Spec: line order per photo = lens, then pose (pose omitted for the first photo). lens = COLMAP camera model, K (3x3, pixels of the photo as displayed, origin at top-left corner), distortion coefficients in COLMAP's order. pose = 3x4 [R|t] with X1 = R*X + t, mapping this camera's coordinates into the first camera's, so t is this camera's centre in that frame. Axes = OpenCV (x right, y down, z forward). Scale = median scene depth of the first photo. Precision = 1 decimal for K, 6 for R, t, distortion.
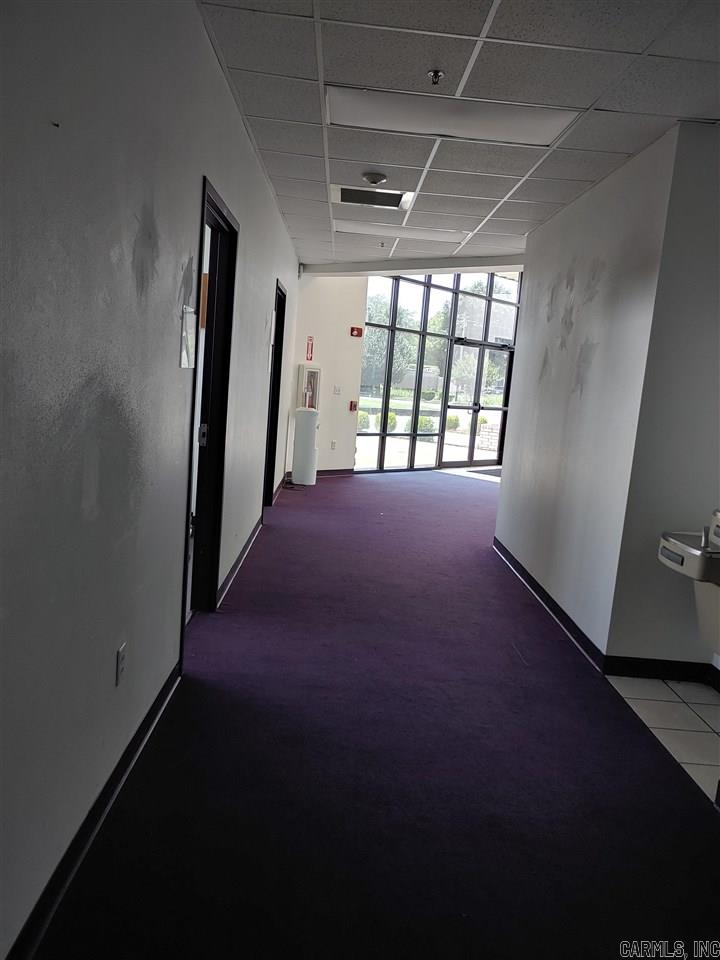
lens RADIAL K [[754.7, 0, 365.1], [0, 754.7, 477.3], [0, 0, 1]] dist [0.040277, -0.030069]
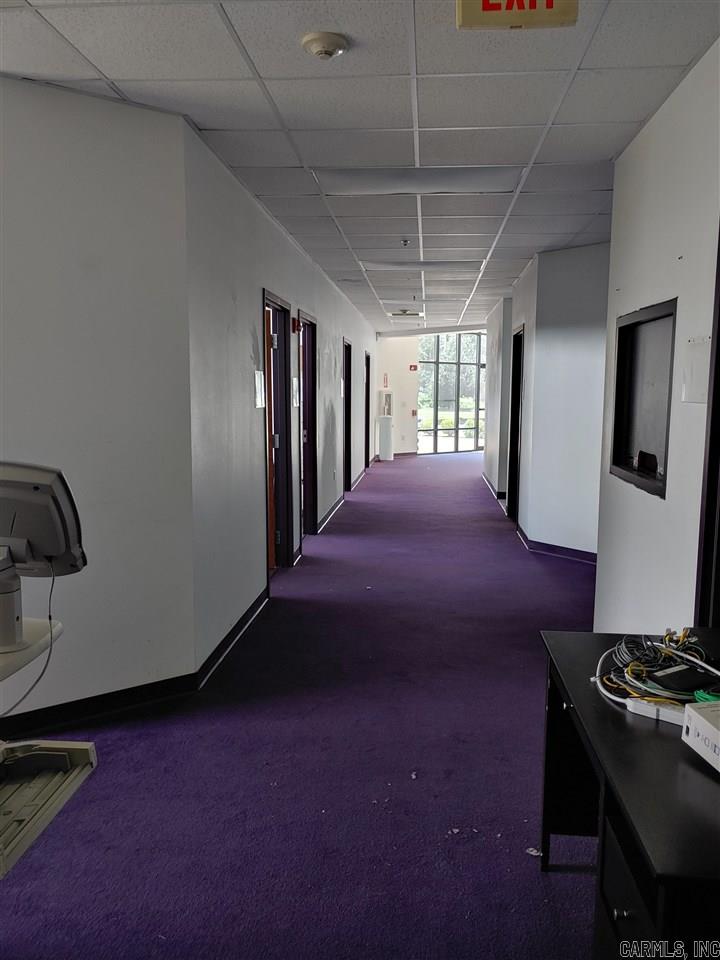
lens RADIAL K [[754.7, 0, 361.7], [0, 754.7, 485.4], [0, 0, 1]] dist [0.040277, -0.030069]
pose [[0.990260, -0.063609, -0.123851, 0.066185], [0.061454, 0.997886, -0.021150, 0.092601], [0.124935, 0.013332, 0.992075, -0.654690]]
